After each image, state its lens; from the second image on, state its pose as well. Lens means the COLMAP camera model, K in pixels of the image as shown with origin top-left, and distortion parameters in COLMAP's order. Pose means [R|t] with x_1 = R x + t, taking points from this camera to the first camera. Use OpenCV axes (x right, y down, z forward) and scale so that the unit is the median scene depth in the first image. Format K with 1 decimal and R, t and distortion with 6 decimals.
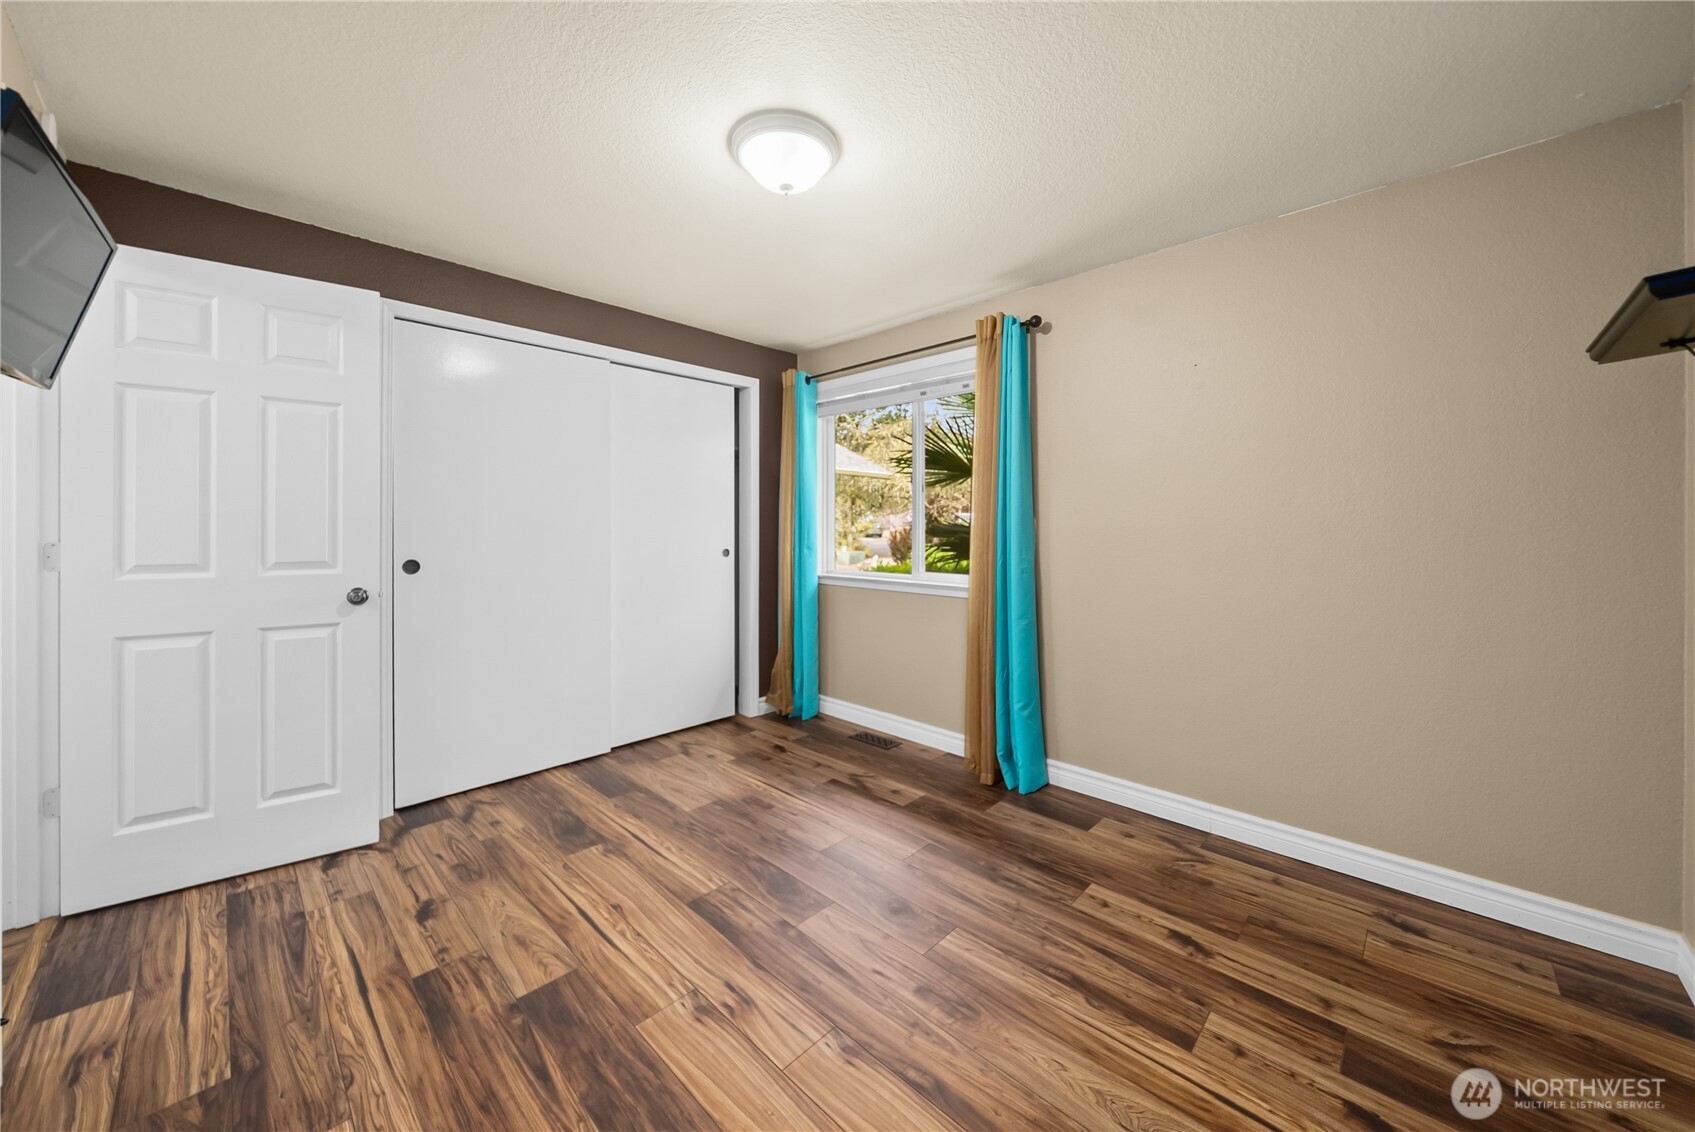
lens RADIAL K [[608.6, 0, 847.3], [0, 608.6, 526.3], [0, 0, 1]] dist [-0.006557, -0.000432]
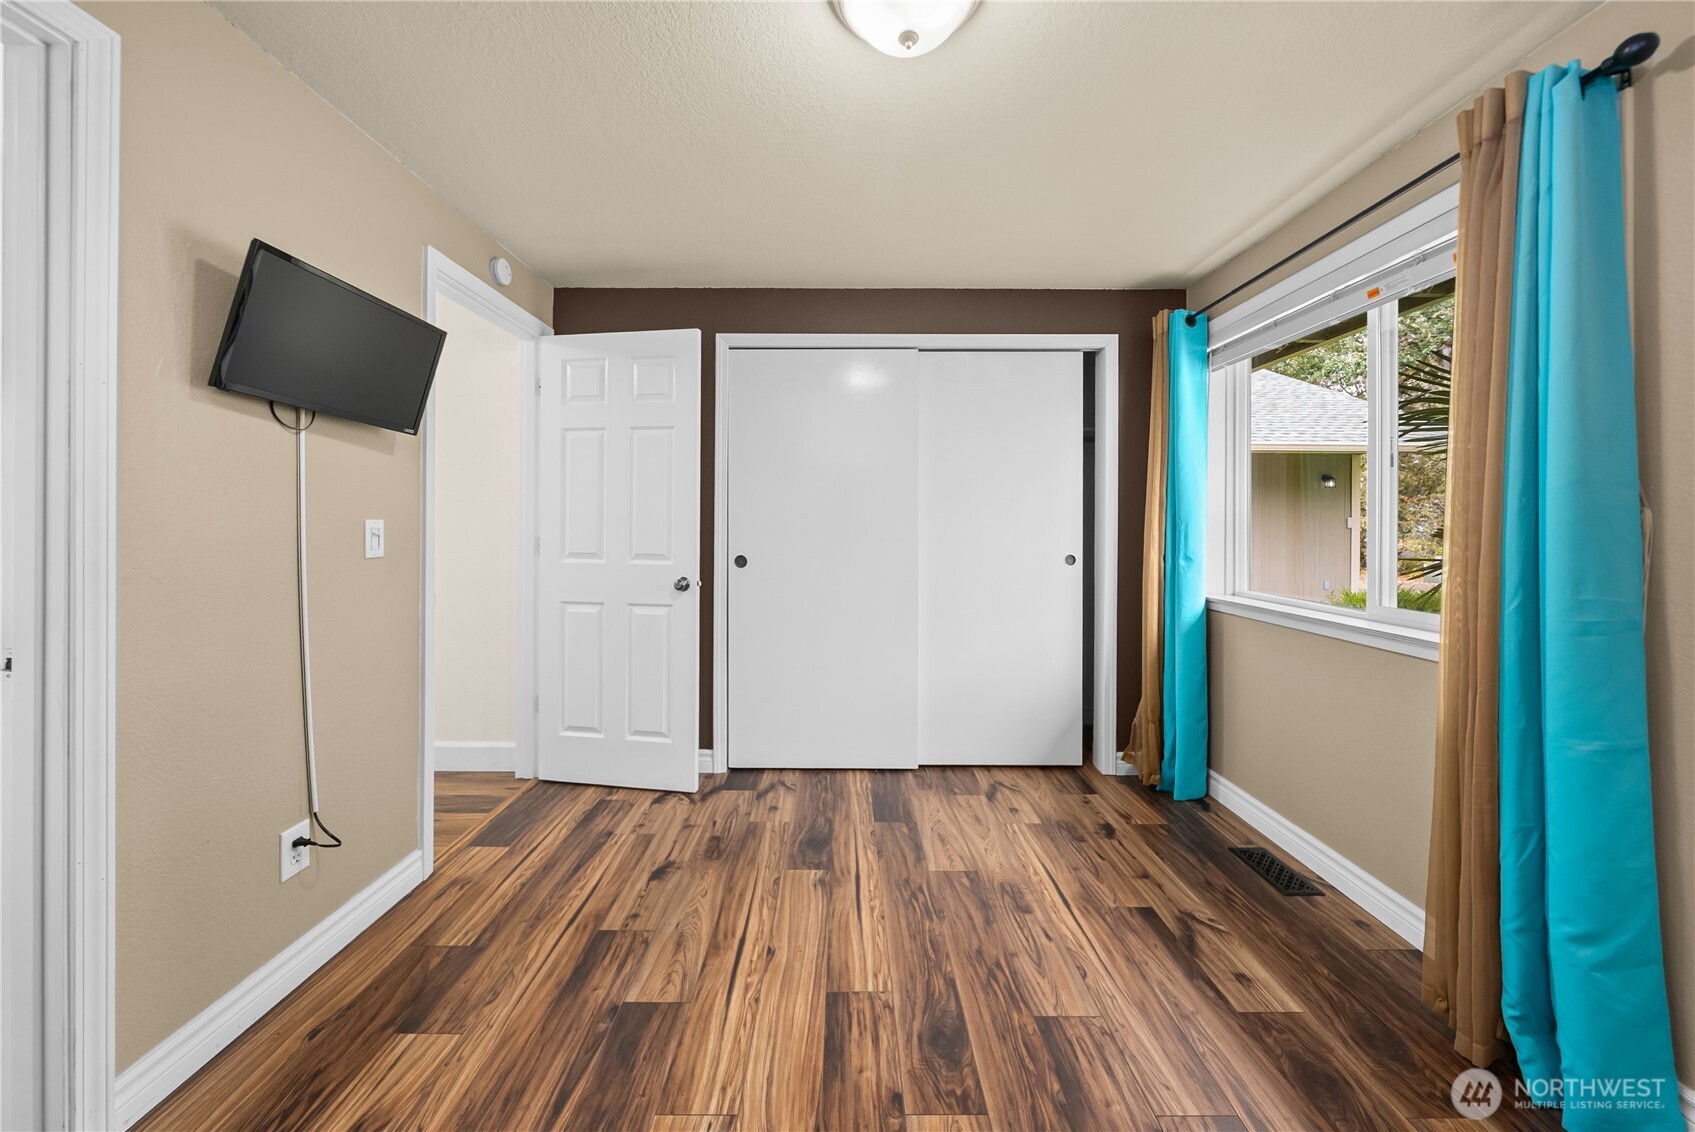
lens RADIAL K [[608.6, 0, 847.3], [0, 608.6, 526.3], [0, 0, 1]] dist [-0.006557, -0.000432]
pose [[0.694633, 0.002665, -0.719359, 0.245543], [-0.001942, 0.999996, 0.001830, -0.002323], [0.719362, 0.000126, 0.694636, 0.332012]]
